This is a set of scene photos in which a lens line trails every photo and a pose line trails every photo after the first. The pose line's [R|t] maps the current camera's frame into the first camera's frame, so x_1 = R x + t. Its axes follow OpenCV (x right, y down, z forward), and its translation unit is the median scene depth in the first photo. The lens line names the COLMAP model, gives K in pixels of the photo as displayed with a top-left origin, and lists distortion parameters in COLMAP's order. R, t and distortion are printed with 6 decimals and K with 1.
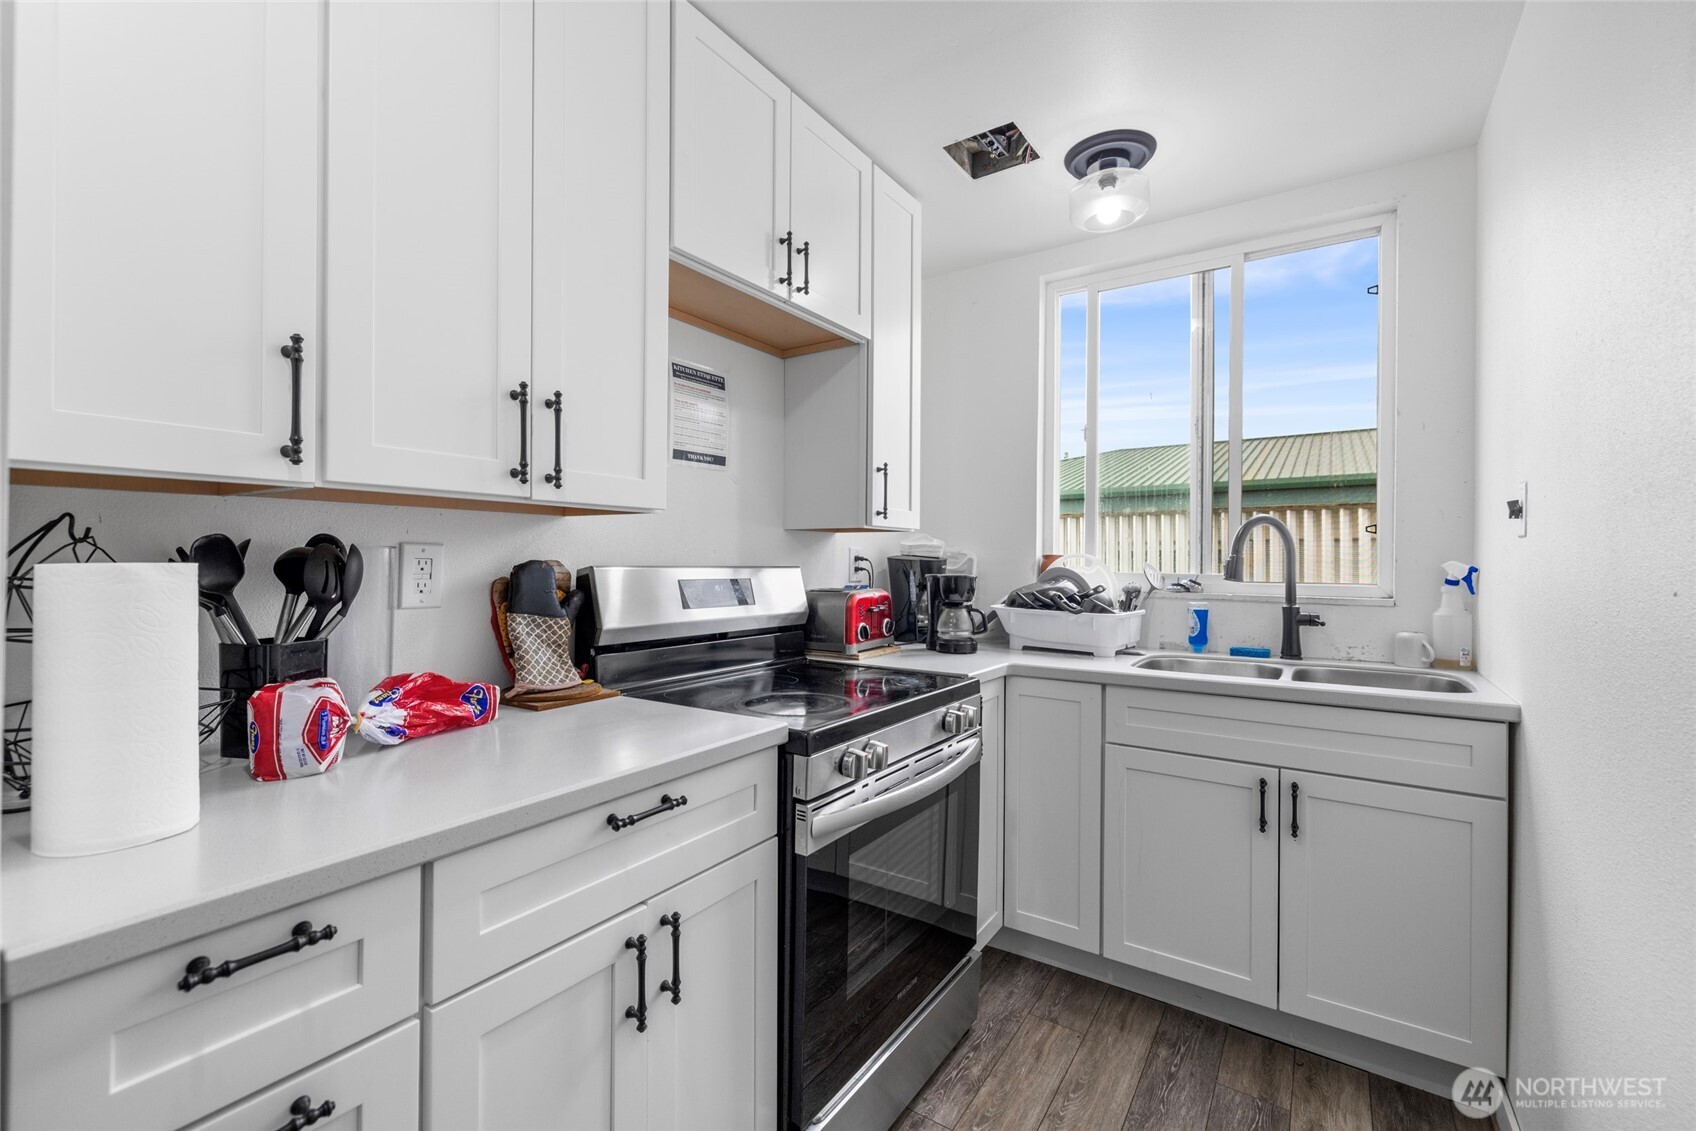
lens RADIAL K [[730.8, 0, 845.3], [0, 730.8, 567.4], [0, 0, 1]] dist [0.002739, -0.000643]
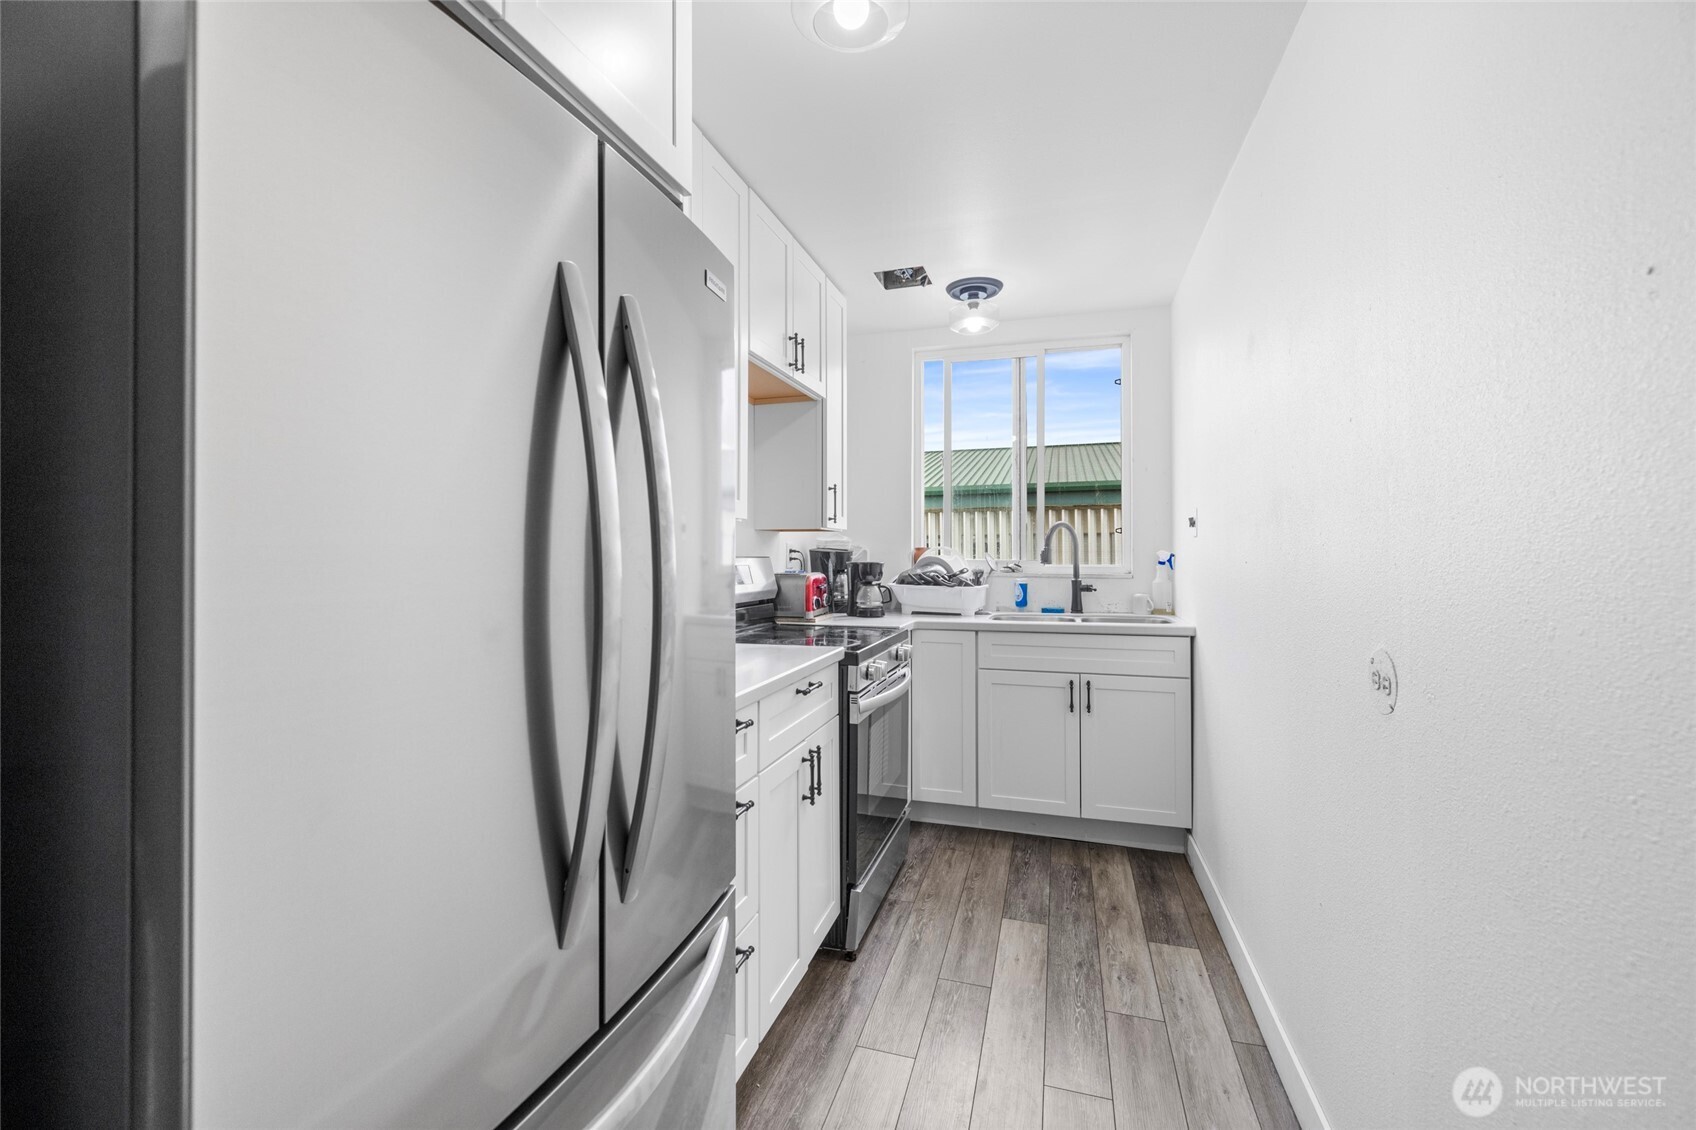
lens RADIAL K [[730.8, 0, 847.9], [0, 730.8, 554.5], [0, 0, 1]] dist [0.002739, -0.000643]
pose [[0.954579, -0.006617, 0.297883, -0.357645], [0.009134, 0.999933, -0.007055, 0.006045], [-0.297817, 0.009456, 0.954576, -0.387320]]
